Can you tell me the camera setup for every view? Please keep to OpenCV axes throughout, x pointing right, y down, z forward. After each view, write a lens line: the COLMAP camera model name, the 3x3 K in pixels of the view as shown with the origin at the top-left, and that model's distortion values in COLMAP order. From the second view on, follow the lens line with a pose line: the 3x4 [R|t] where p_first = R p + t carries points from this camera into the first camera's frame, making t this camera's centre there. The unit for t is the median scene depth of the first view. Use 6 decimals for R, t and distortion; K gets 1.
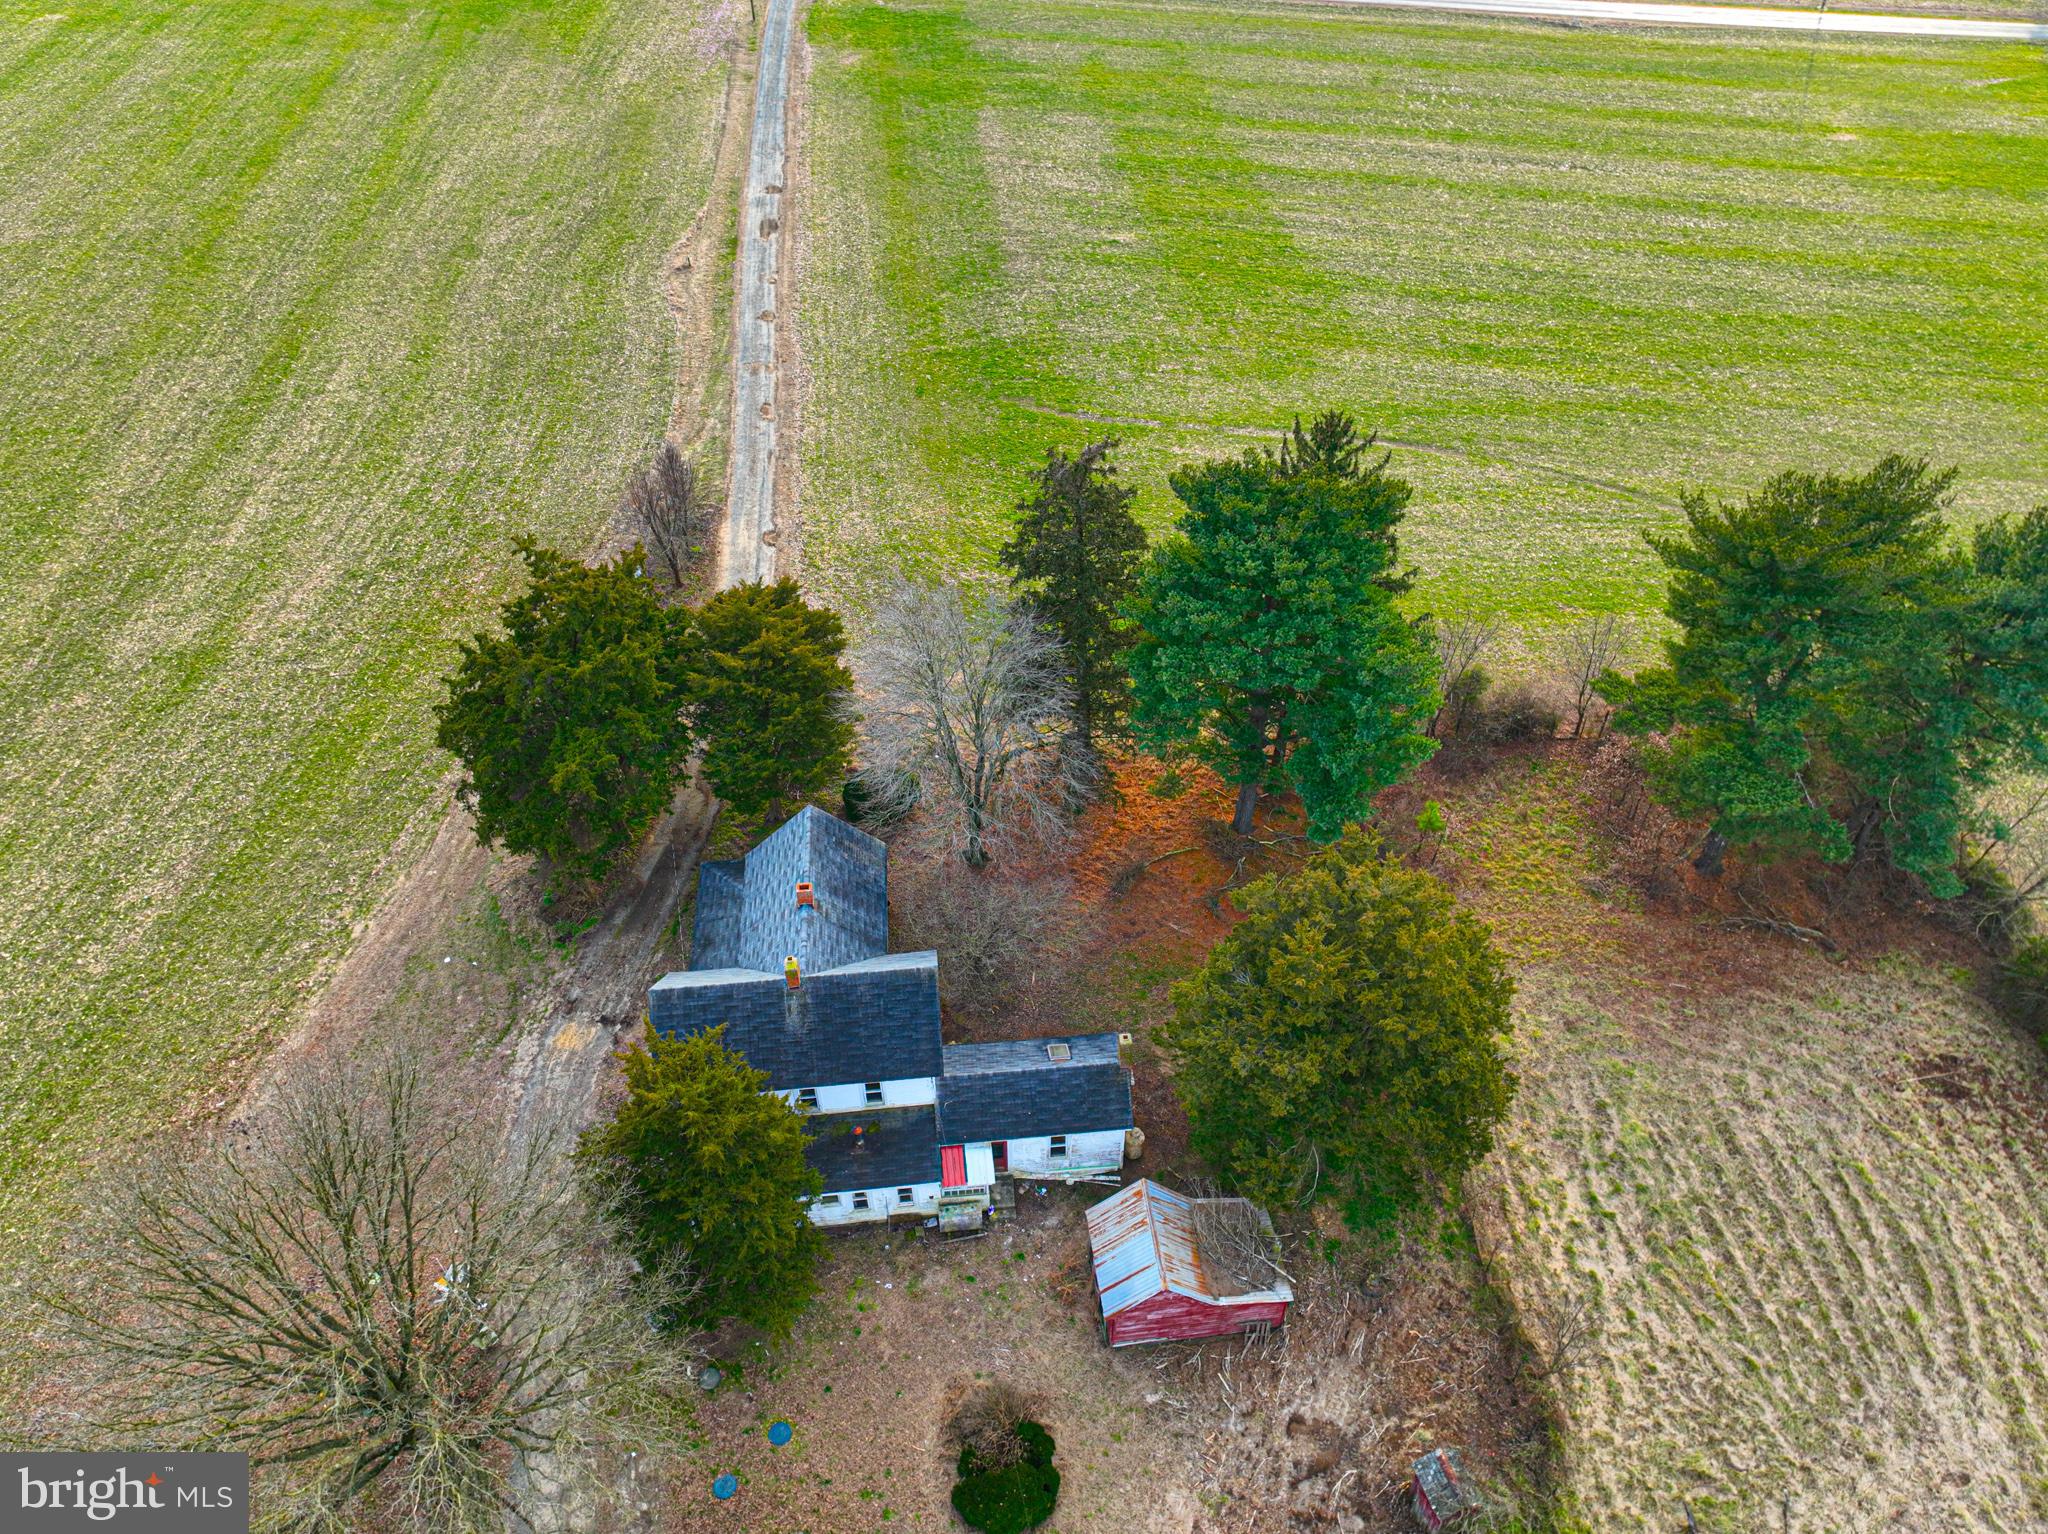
lens RADIAL K [[1435.4, 0, 1024.0], [0, 1435.4, 767.0], [0, 0, 1]] dist [-0.007101, 0.018632]
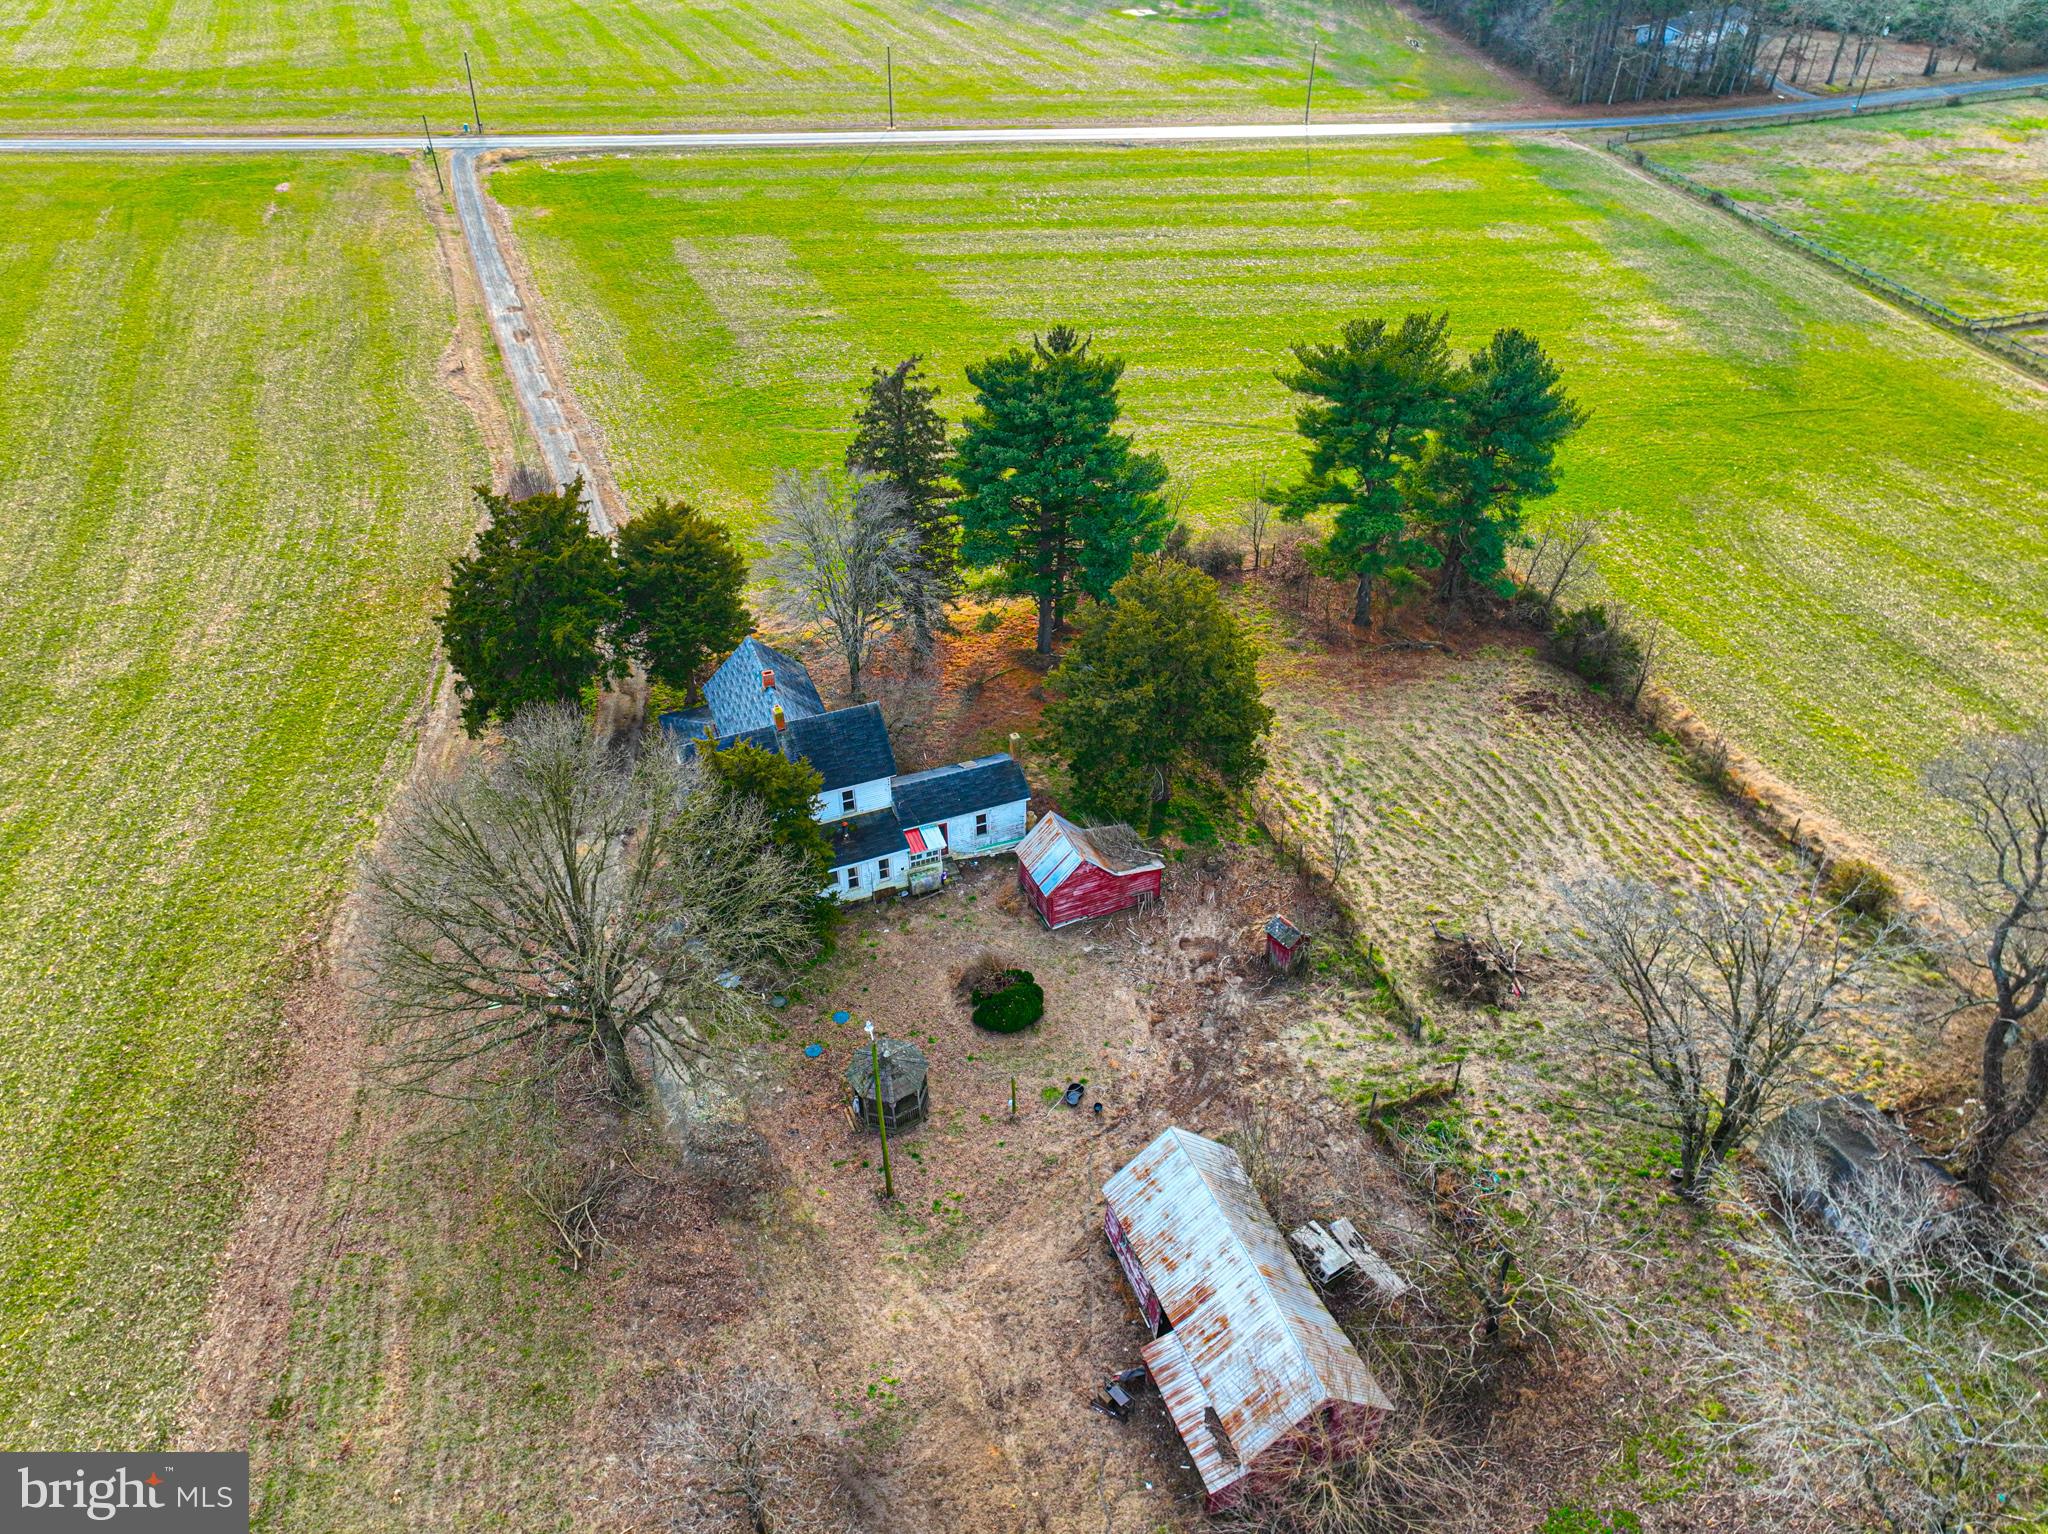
lens RADIAL K [[1435.4, 0, 1024.0], [0, 1435.4, 767.0], [0, 0, 1]] dist [-0.007101, 0.018632]
pose [[0.959553, -0.167184, 0.226513, -0.235208], [0.192589, 0.976671, -0.094987, 0.337233], [-0.205349, 0.134769, 0.969365, -0.361324]]
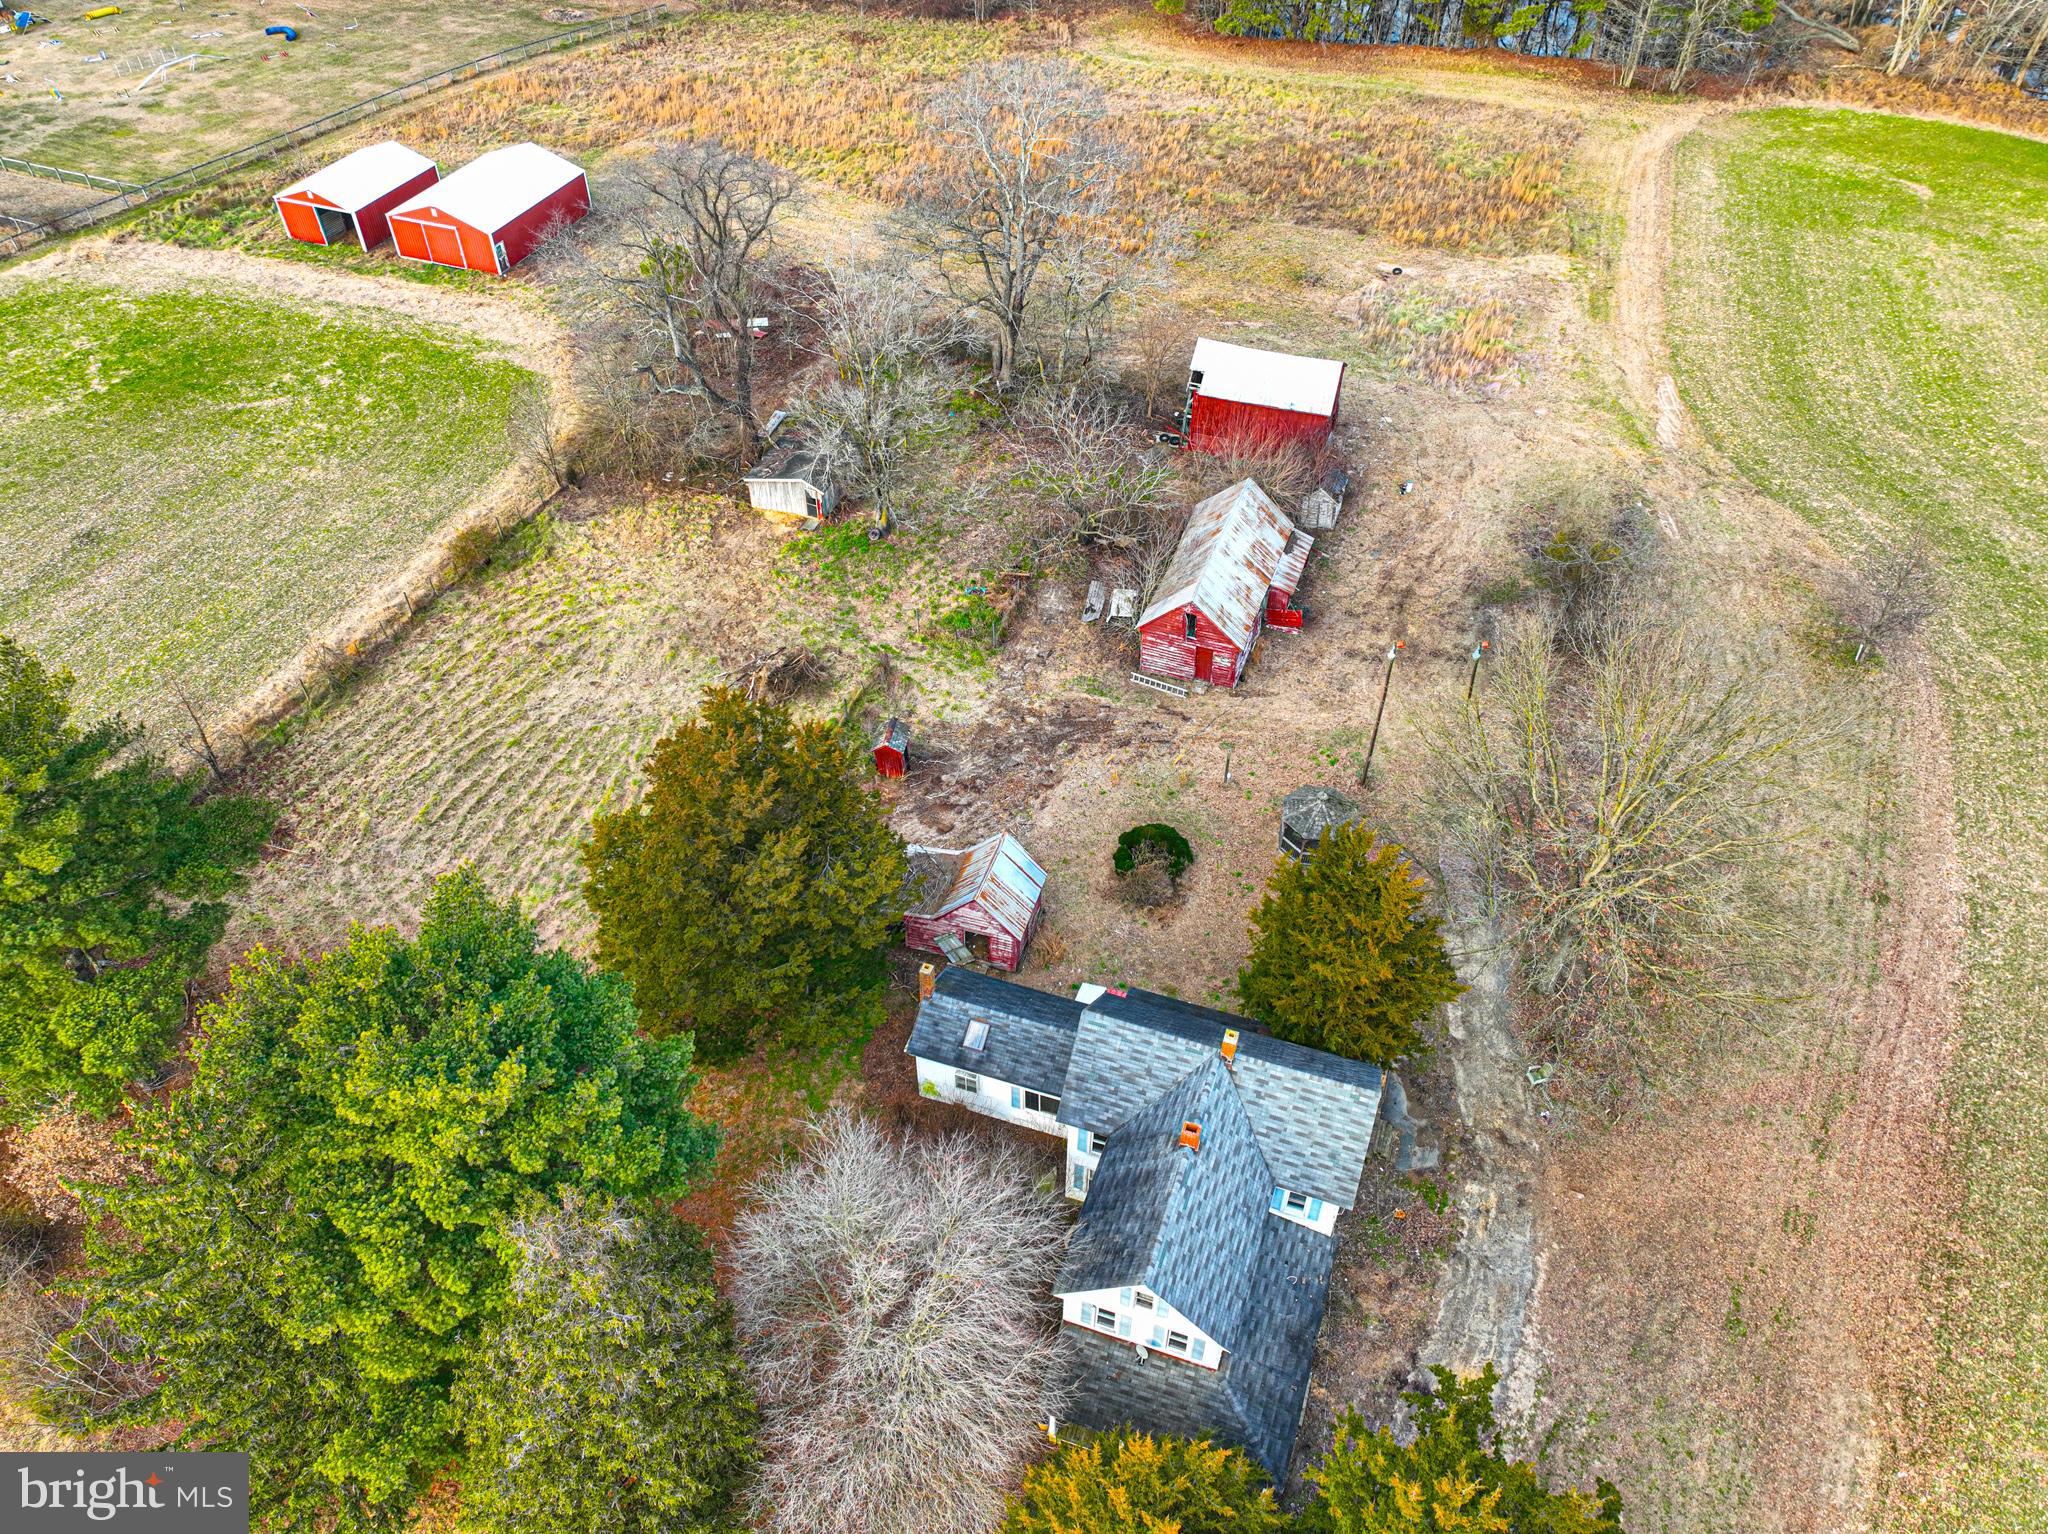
lens RADIAL K [[1435.4, 0, 1024.0], [0, 1435.4, 767.0], [0, 0, 1]] dist [-0.007101, 0.018632]
pose [[-0.909724, -0.283788, 0.303095, -0.248432], [0.288059, 0.094367, 0.952952, -0.741048], [-0.299039, 0.954232, -0.004100, 0.799075]]
